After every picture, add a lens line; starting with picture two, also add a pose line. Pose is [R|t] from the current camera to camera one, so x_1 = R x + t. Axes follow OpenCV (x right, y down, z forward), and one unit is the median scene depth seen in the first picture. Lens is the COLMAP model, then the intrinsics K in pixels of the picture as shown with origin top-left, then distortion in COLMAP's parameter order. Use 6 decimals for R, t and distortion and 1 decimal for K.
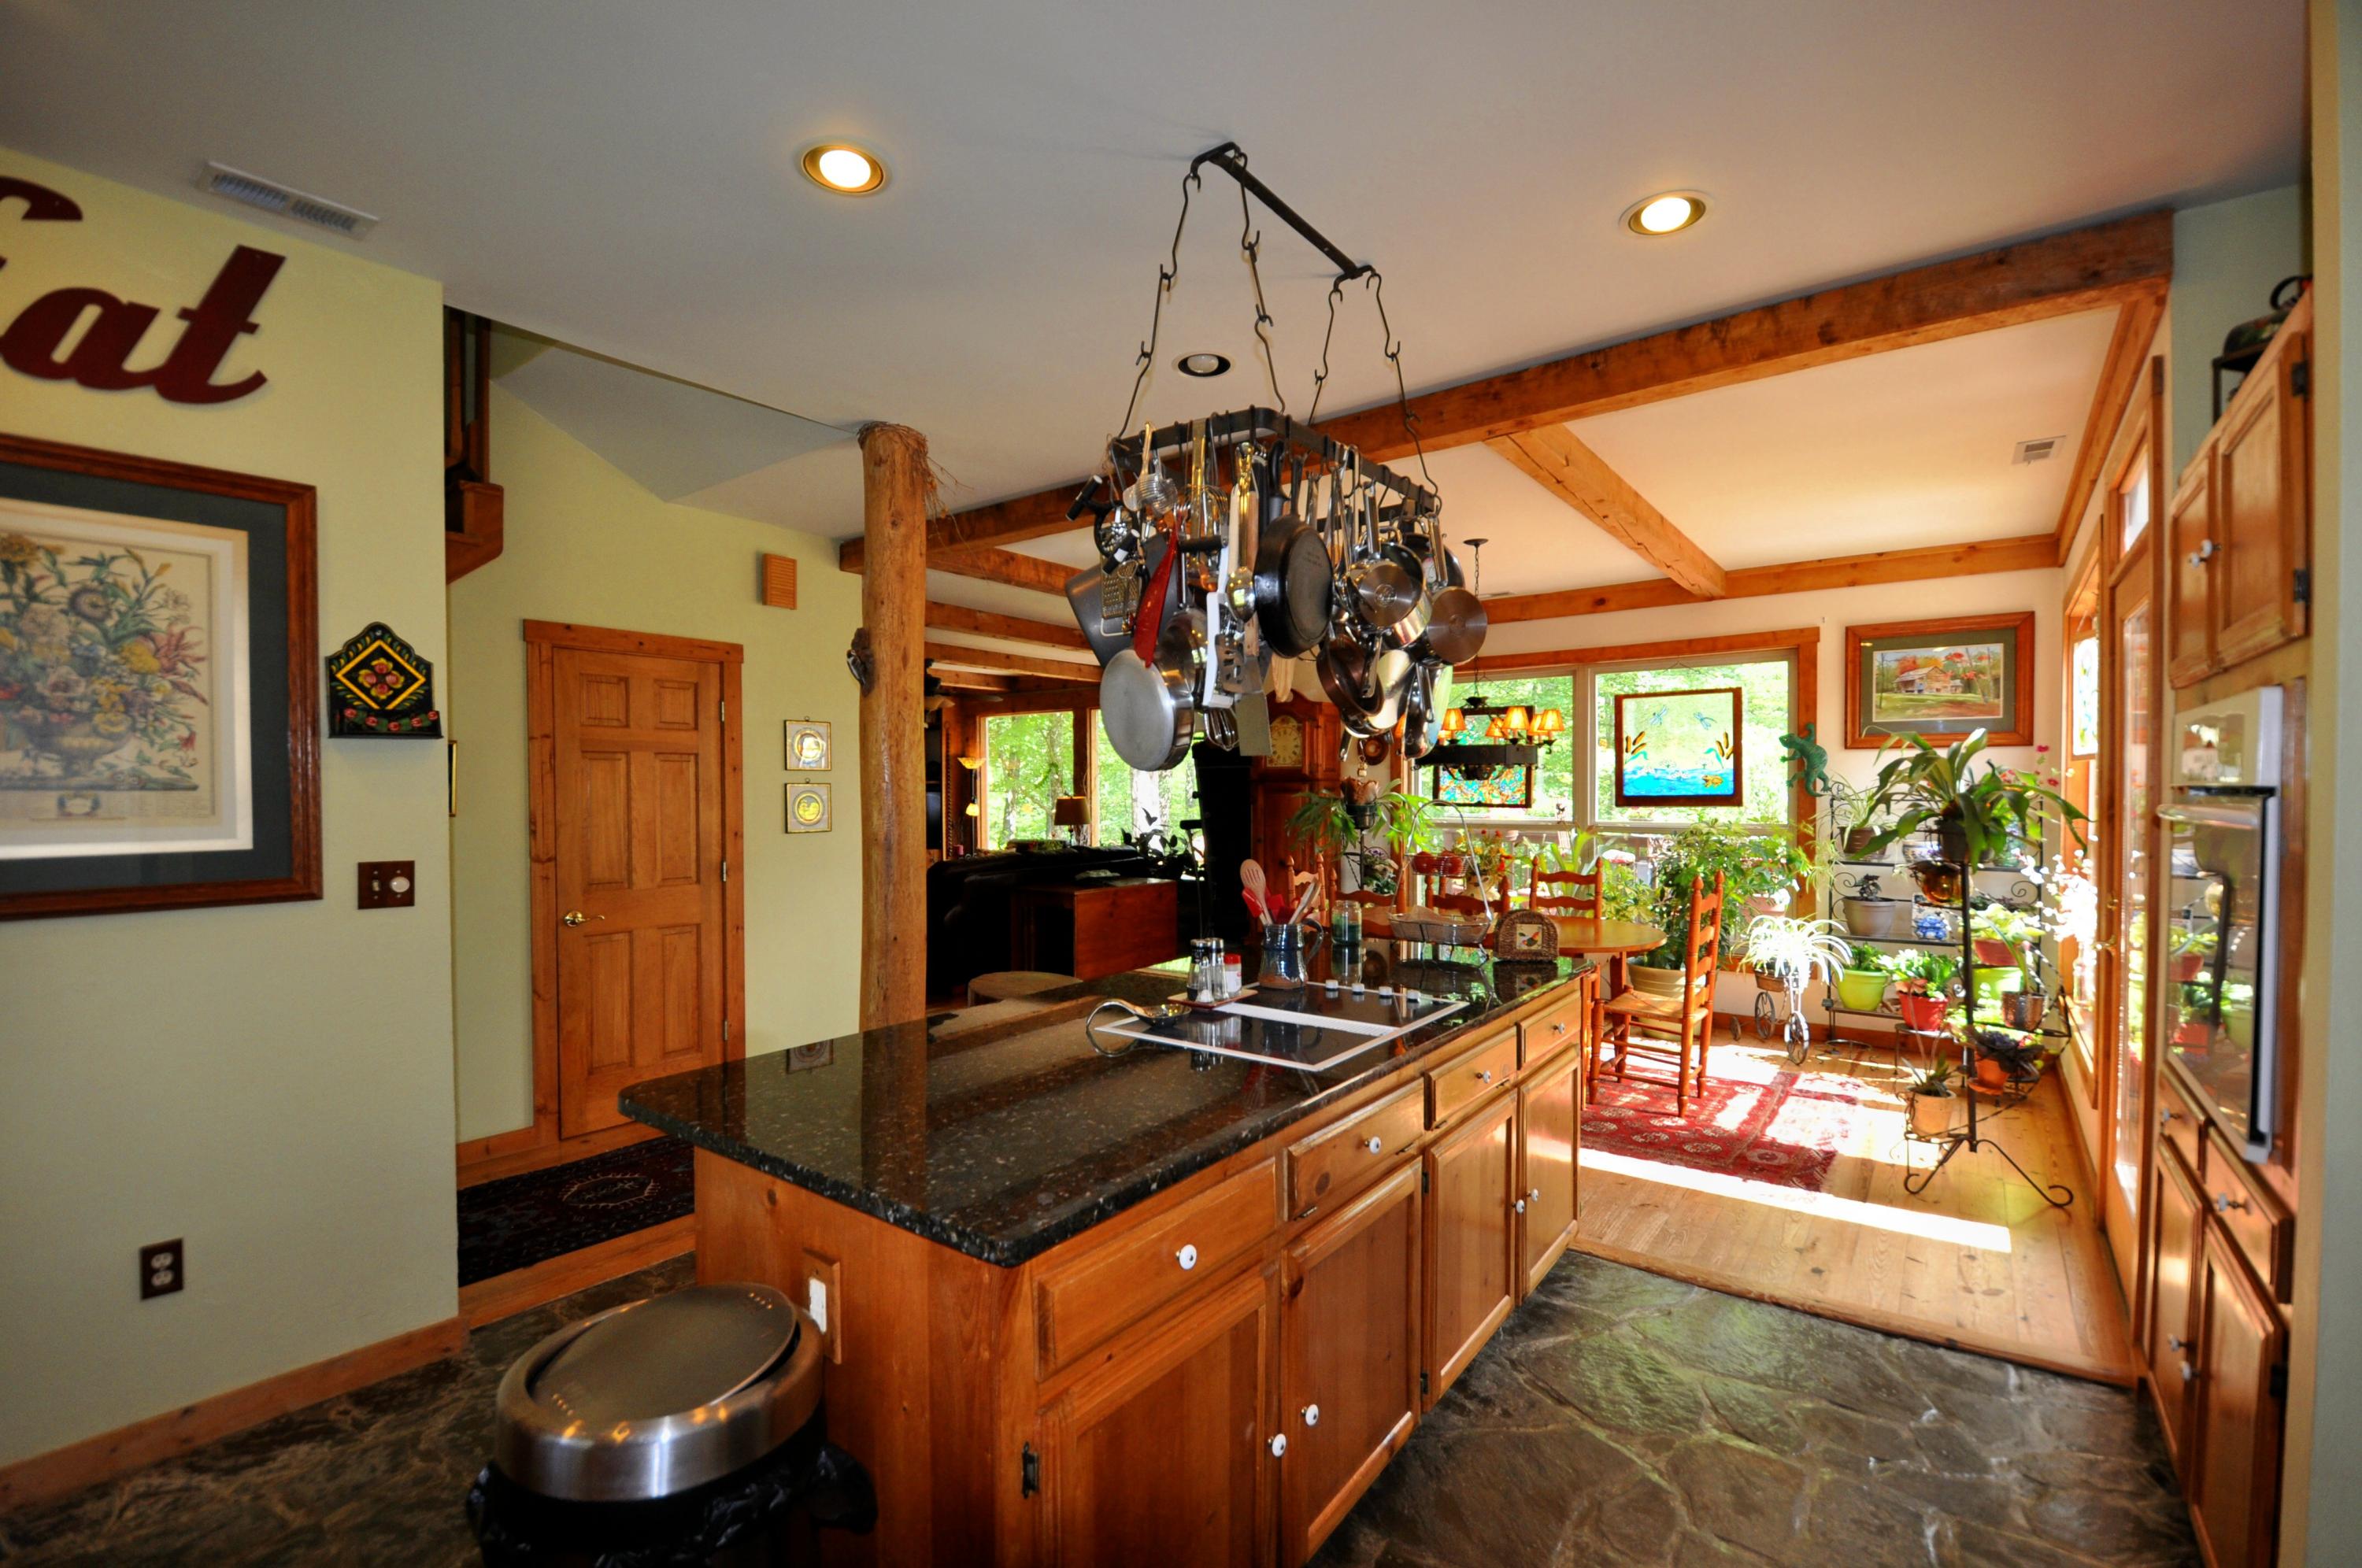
lens RADIAL K [[1022.9, 0, 1174.4], [0, 1022.9, 809.2], [0, 0, 1]] dist [0.001569, -0.012579]
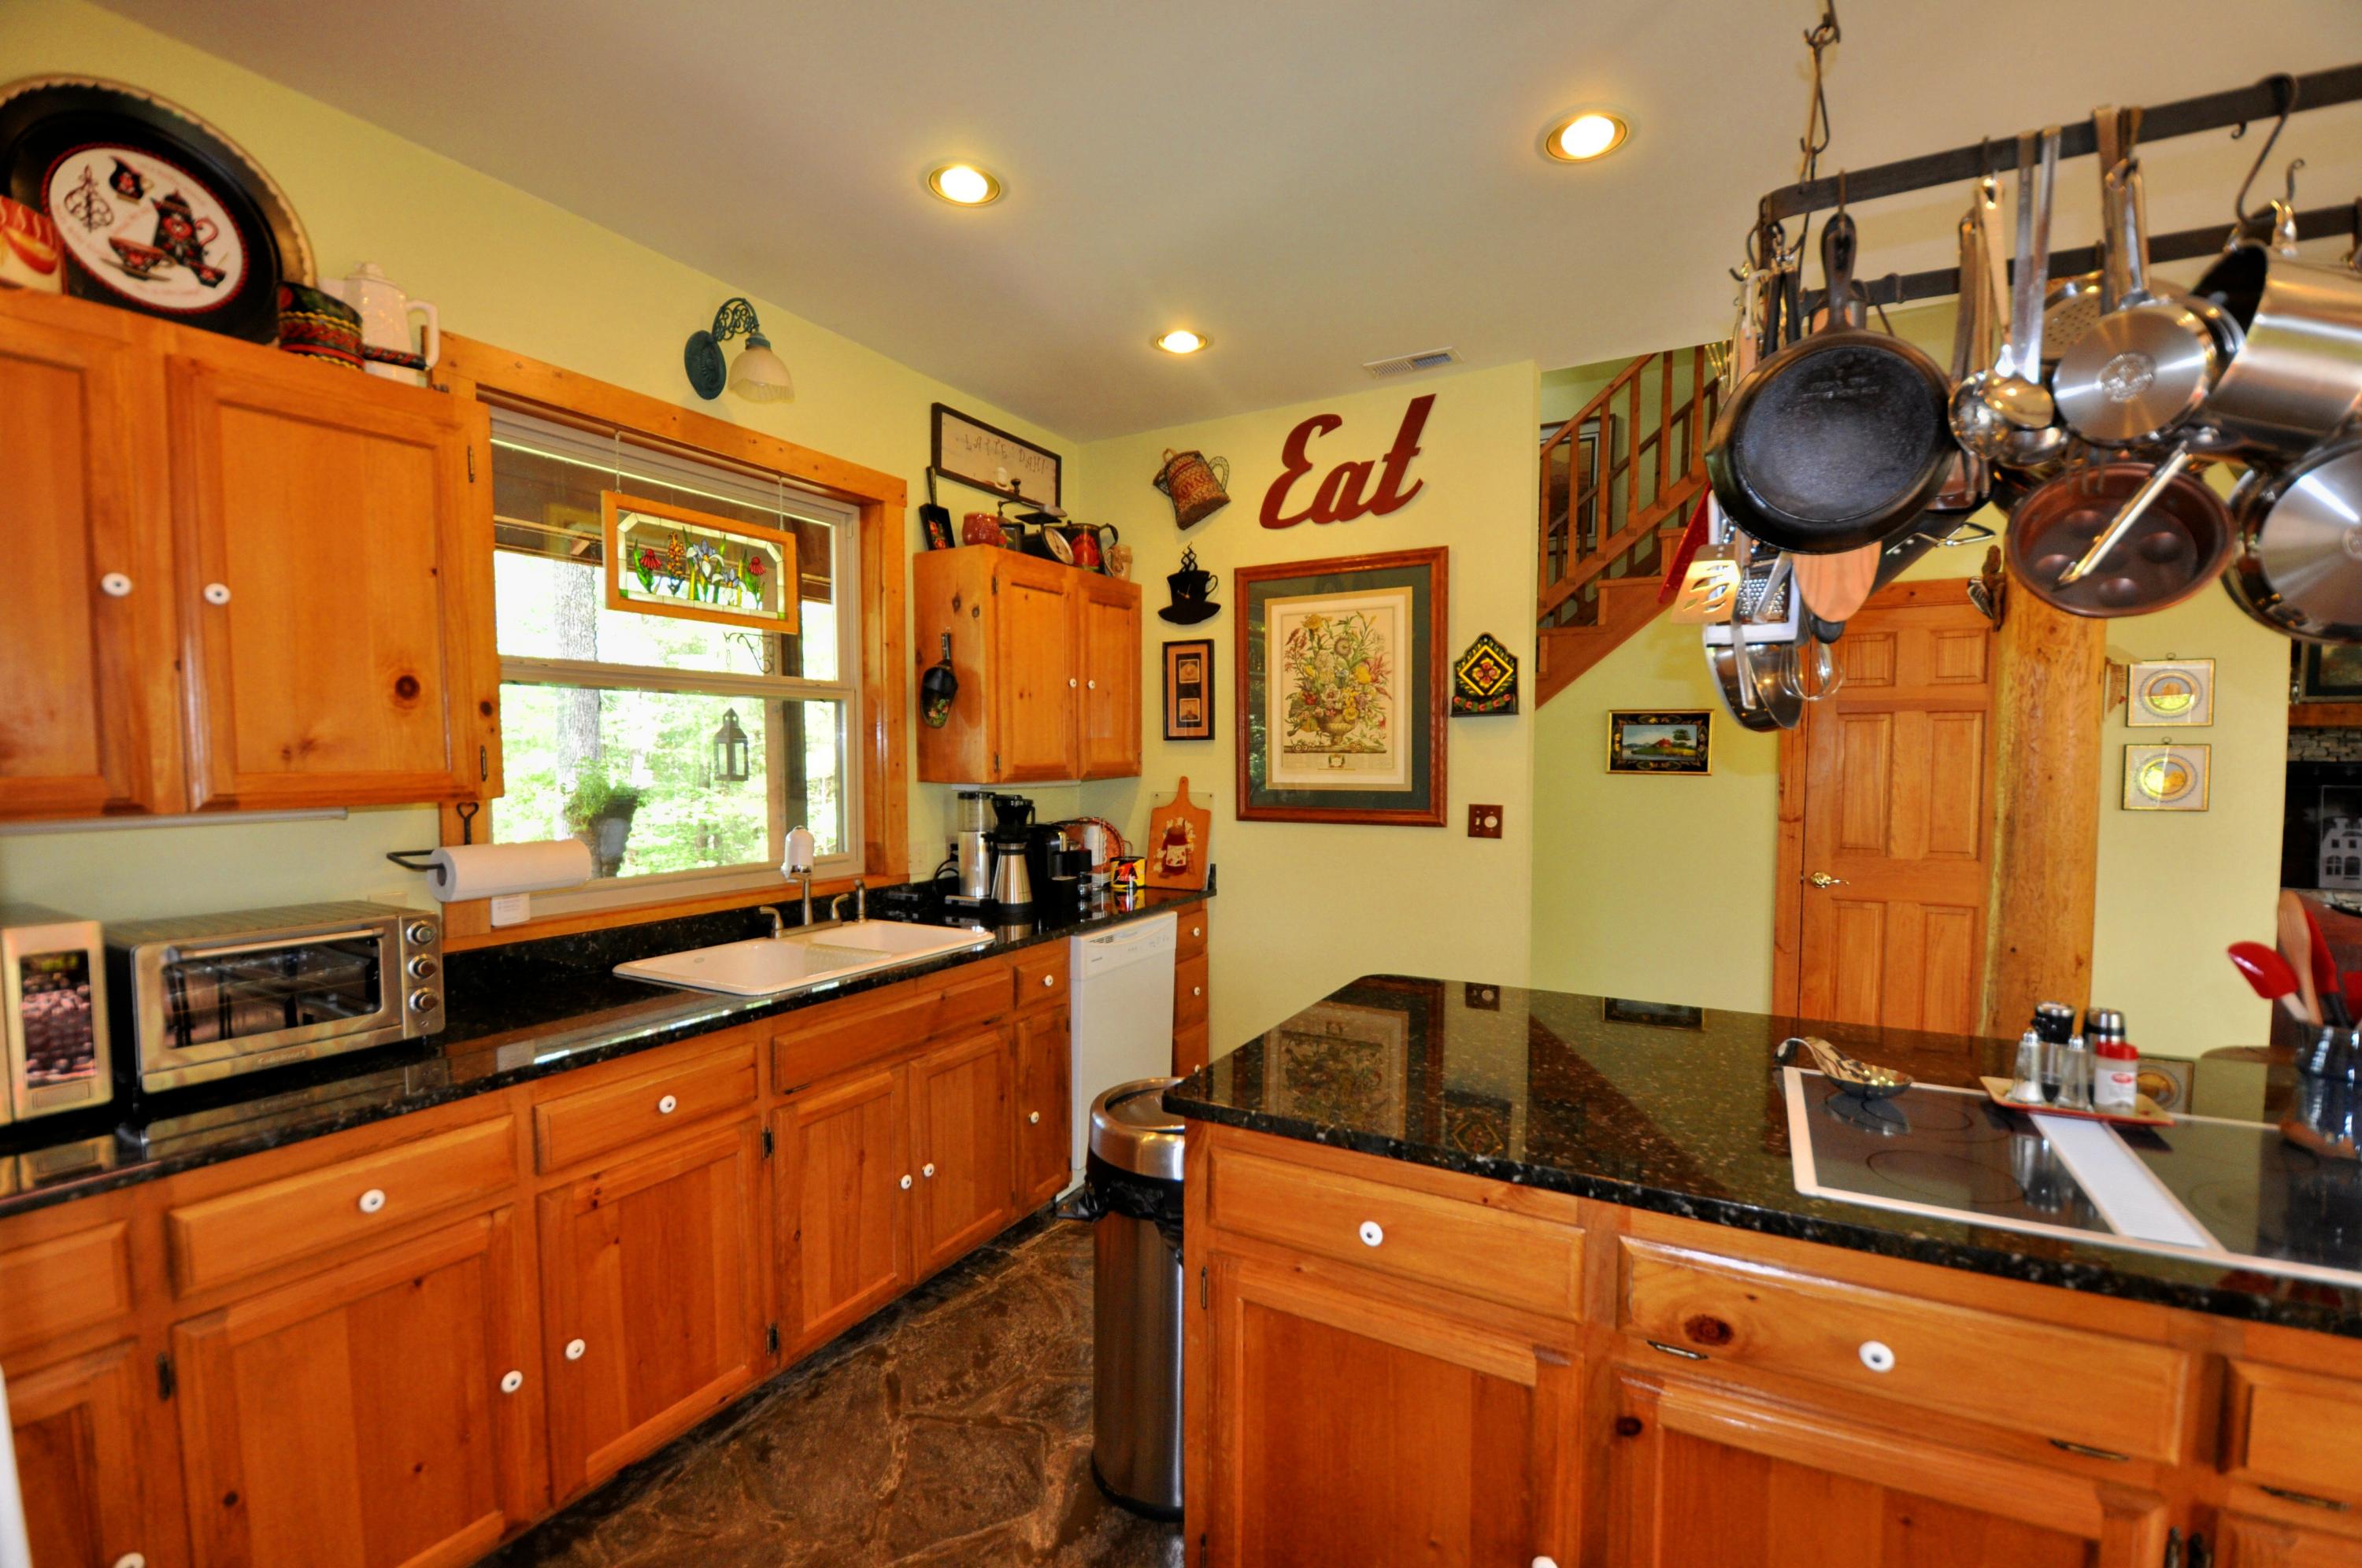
lens RADIAL K [[1022.9, 0, 1174.4], [0, 1022.9, 809.2], [0, 0, 1]] dist [0.001569, -0.012579]
pose [[0.128171, 0.057502, -0.990084, 0.573685], [-0.018275, 0.998285, 0.055613, -0.012950], [0.991584, 0.010966, 0.129002, 0.415125]]
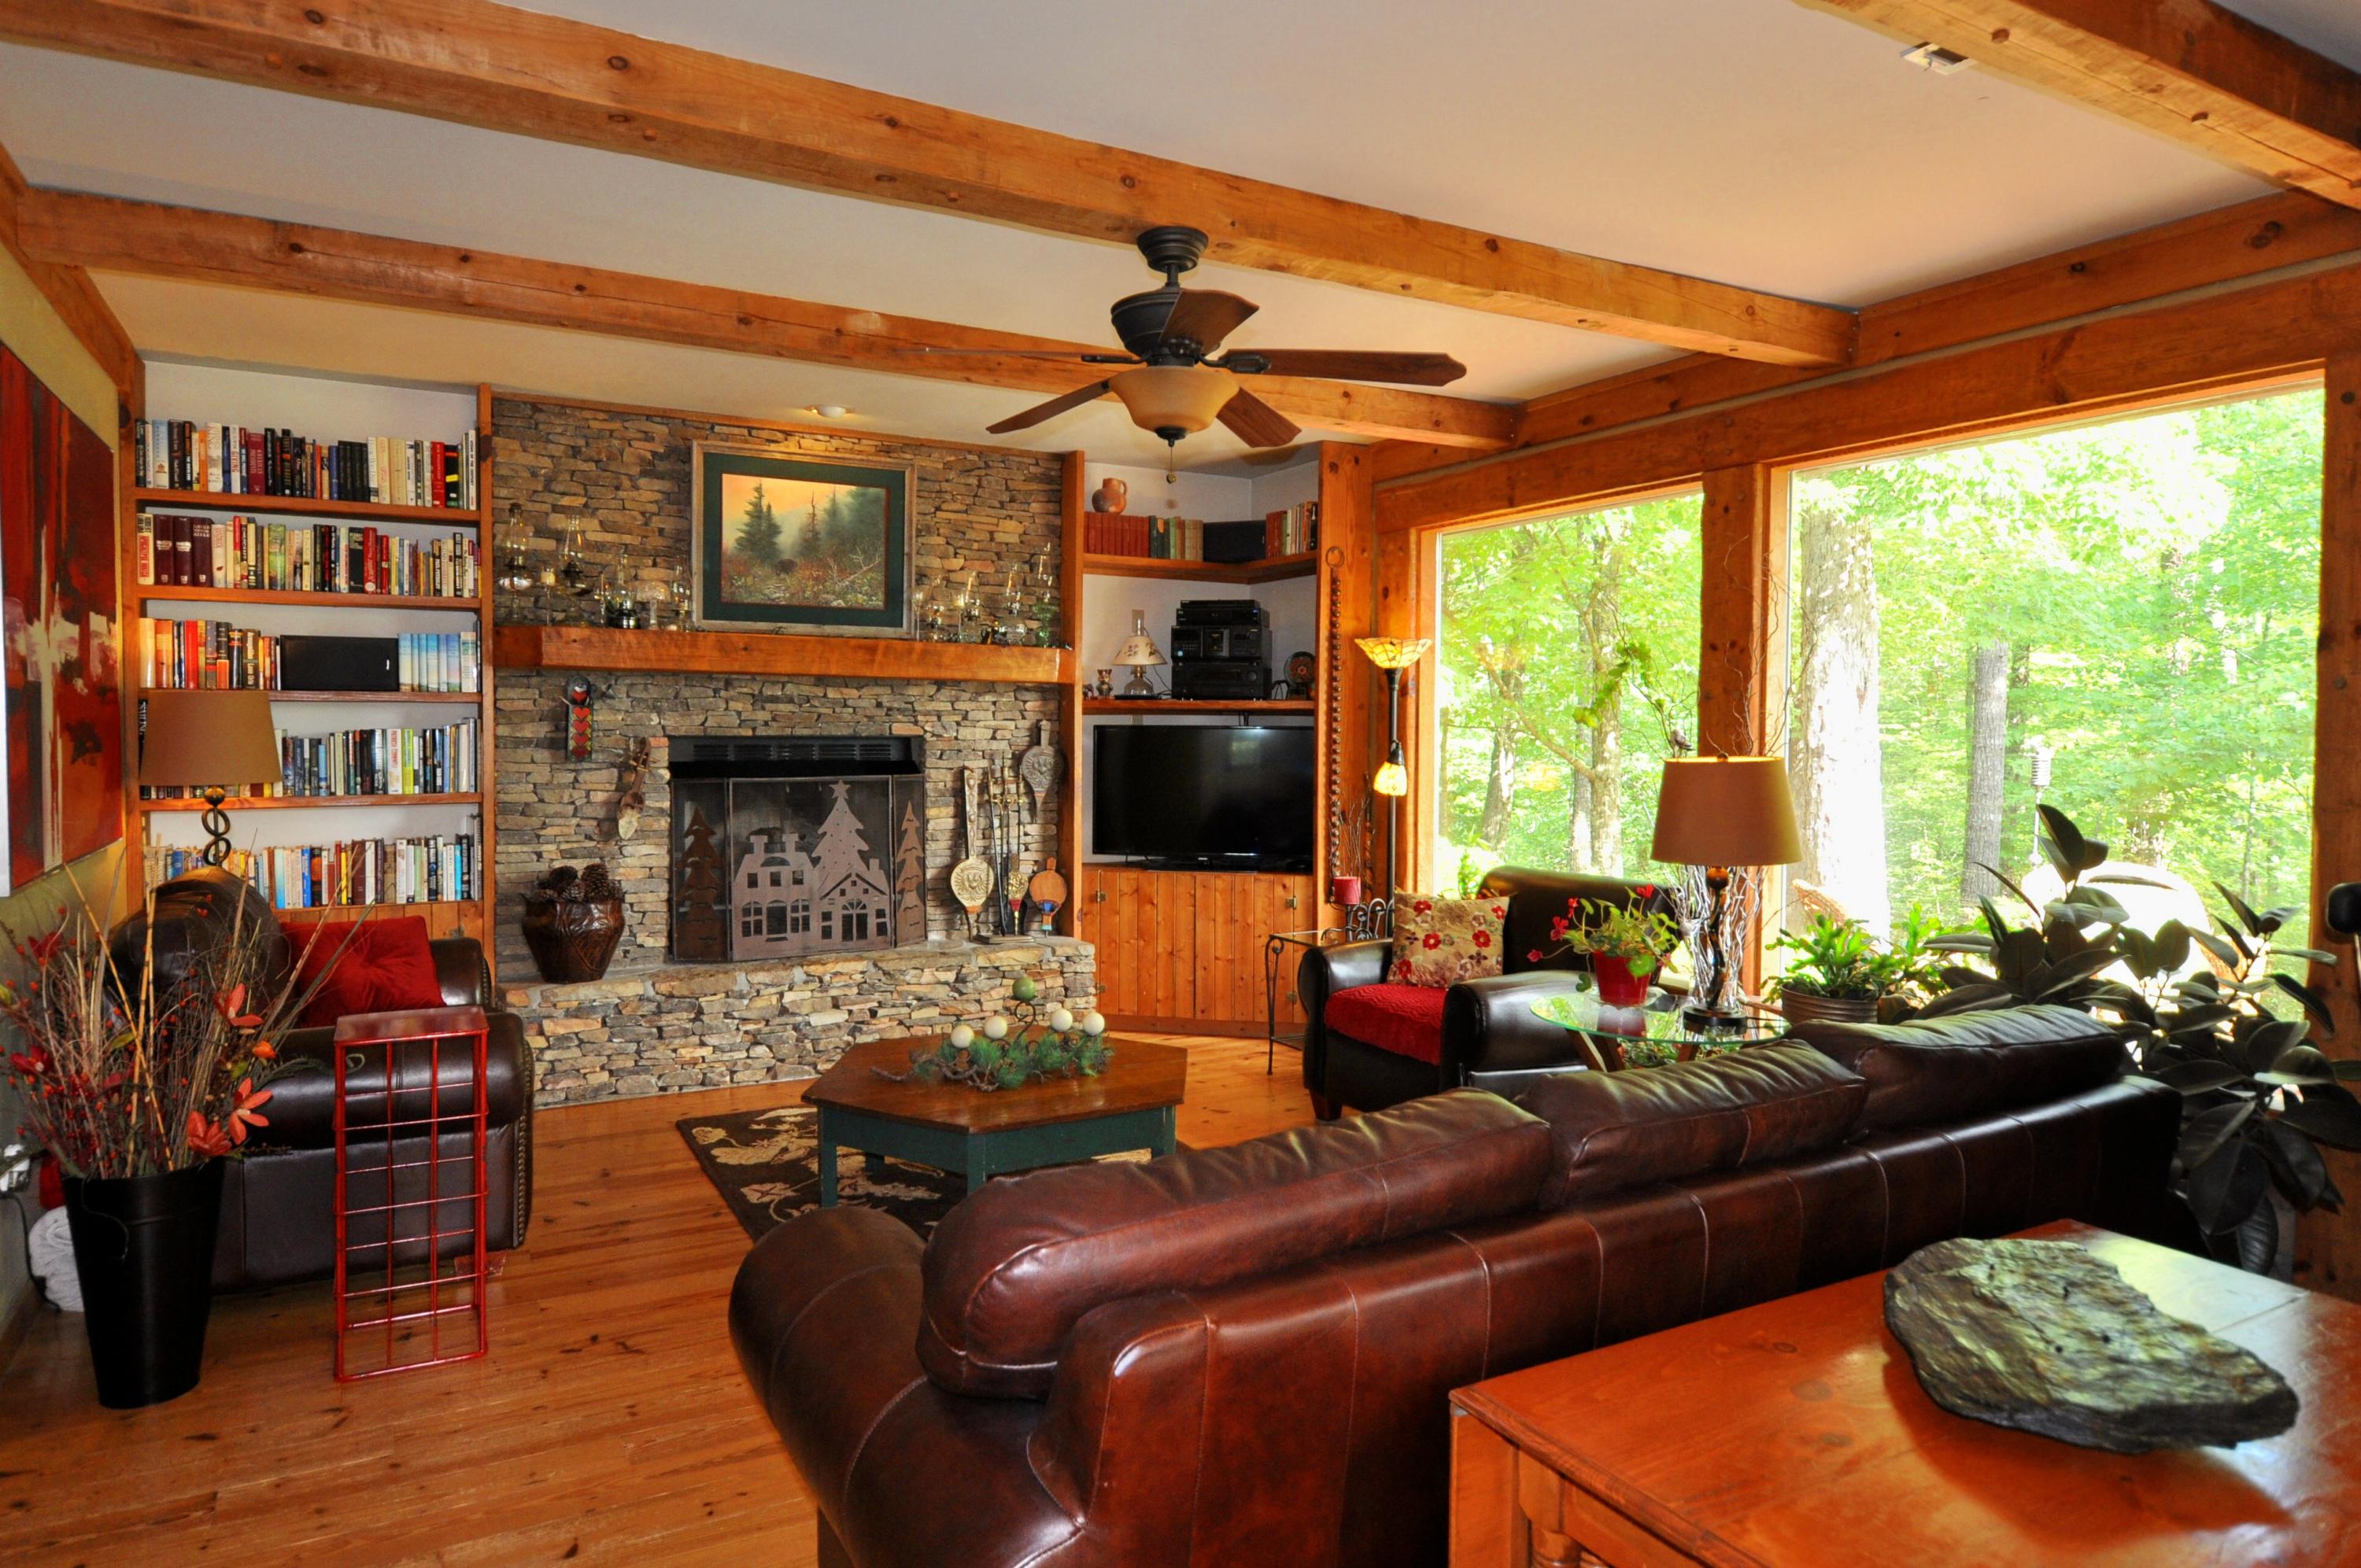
lens RADIAL K [[1390.3, 0, 1126.1], [0, 1390.3, 767.8], [0, 0, 1]] dist [0.022122, -0.019414]
pose [[0.909172, 0.022742, -0.415800, -0.343129], [-0.017231, 0.999707, 0.017001, -0.047646], [0.416065, -0.008292, 0.909297, 2.271355]]
